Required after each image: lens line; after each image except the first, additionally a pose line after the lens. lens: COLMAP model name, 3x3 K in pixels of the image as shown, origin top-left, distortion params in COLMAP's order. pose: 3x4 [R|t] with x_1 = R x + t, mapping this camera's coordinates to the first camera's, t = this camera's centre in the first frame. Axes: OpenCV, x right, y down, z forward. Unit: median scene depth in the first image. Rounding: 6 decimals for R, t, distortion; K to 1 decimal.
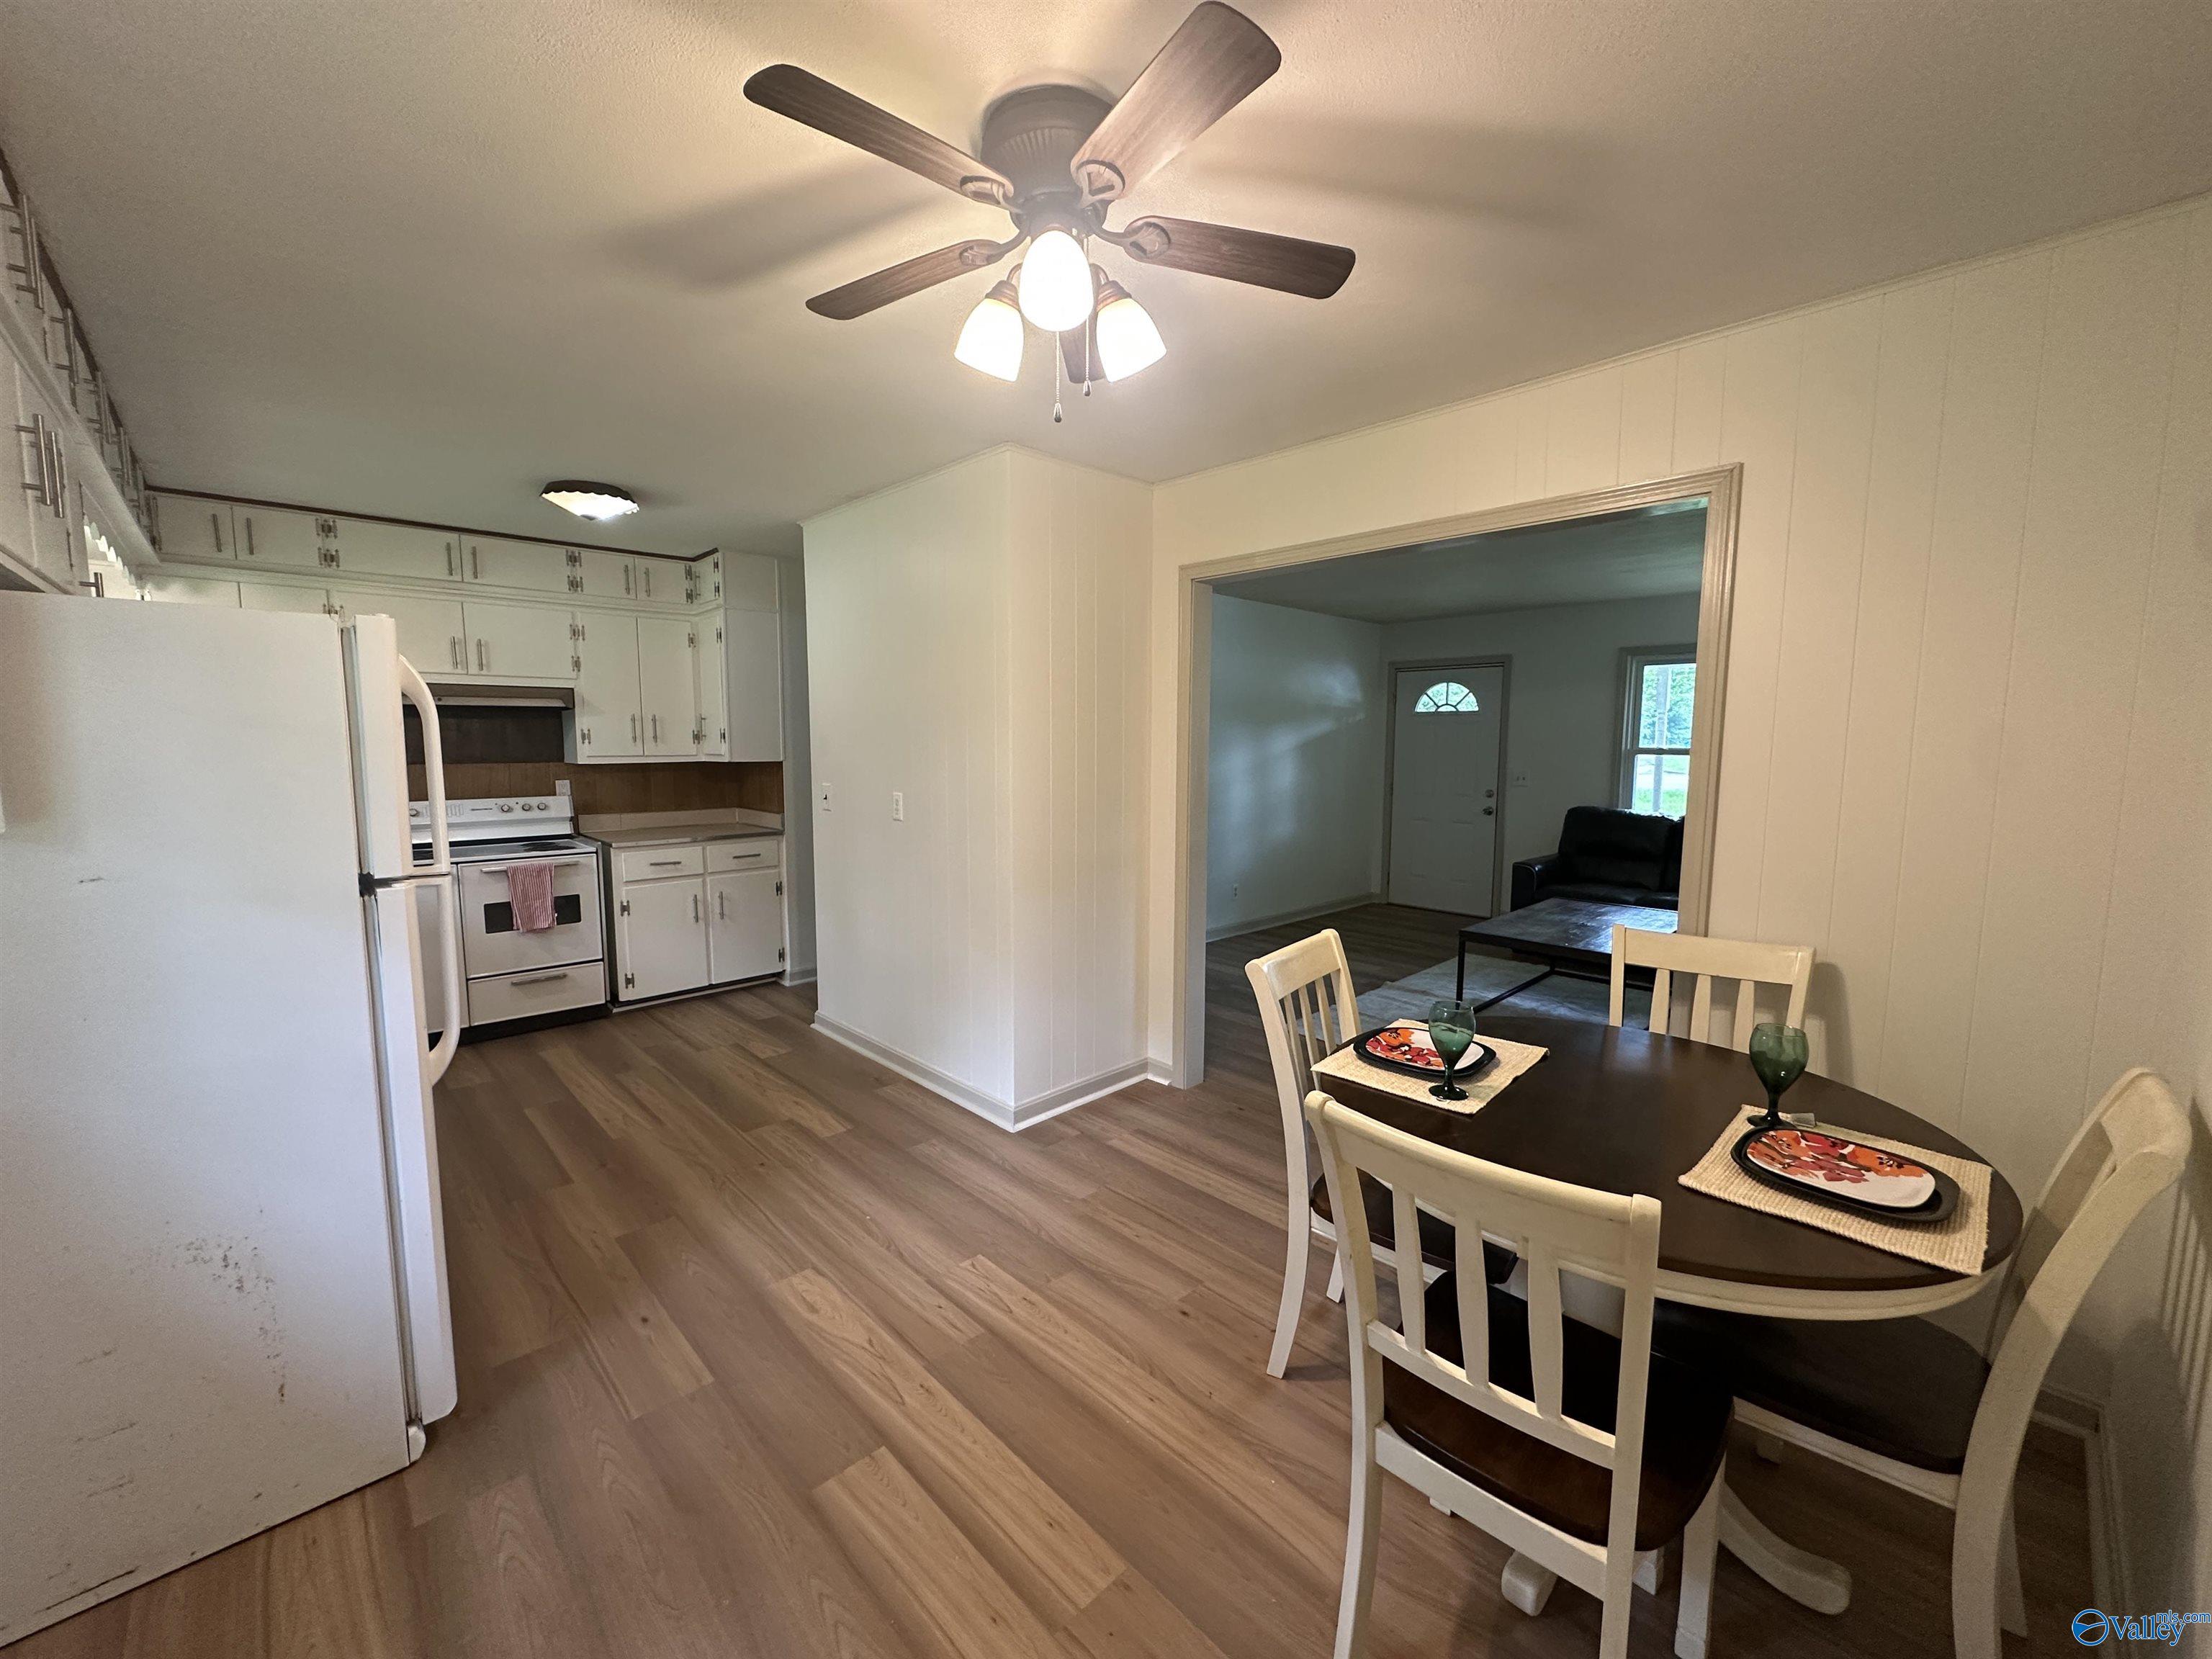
lens RADIAL K [[881.1, 0, 1104.2], [0, 881.1, 829.9], [0, 0, 1]] dist [-0.005572, 0.001162]
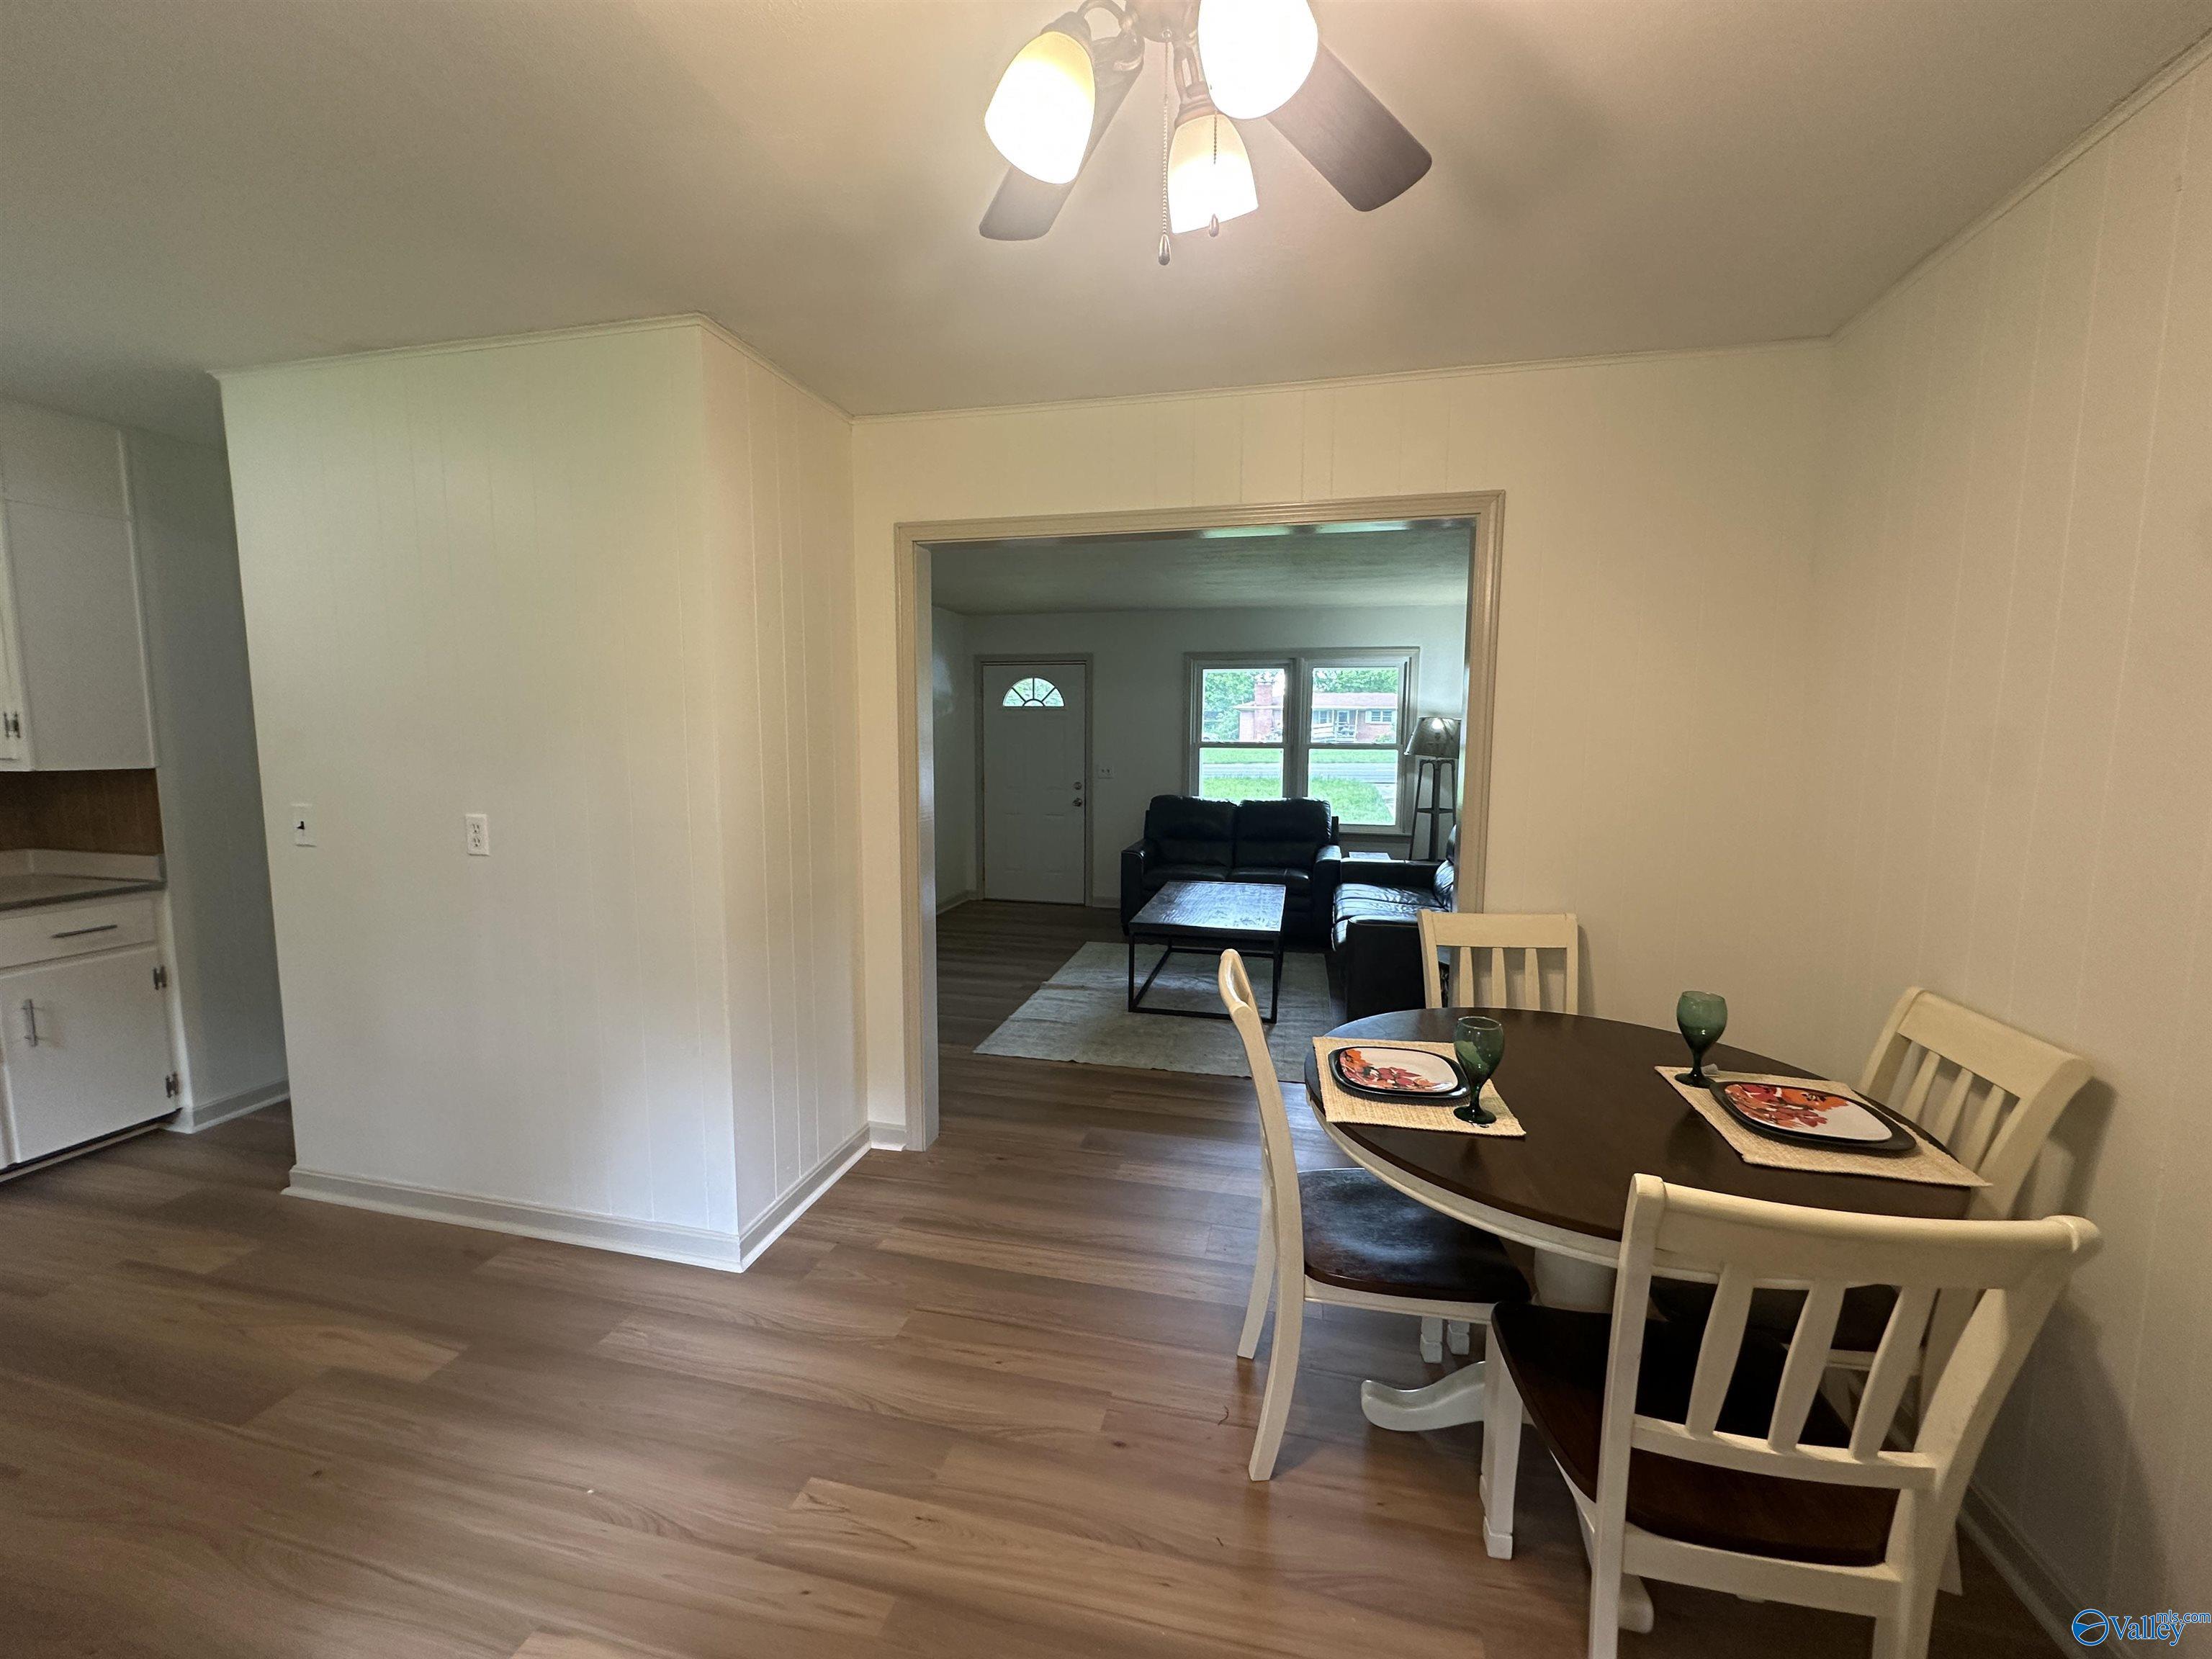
lens RADIAL K [[881.1, 0, 1104.1], [0, 881.1, 828.2], [0, 0, 1]] dist [-0.005572, 0.001162]
pose [[0.841556, -0.055263, 0.537335, -0.219208], [0.052280, 0.998416, 0.020803, -0.023666], [-0.537633, 0.010585, 0.843112, 0.215552]]
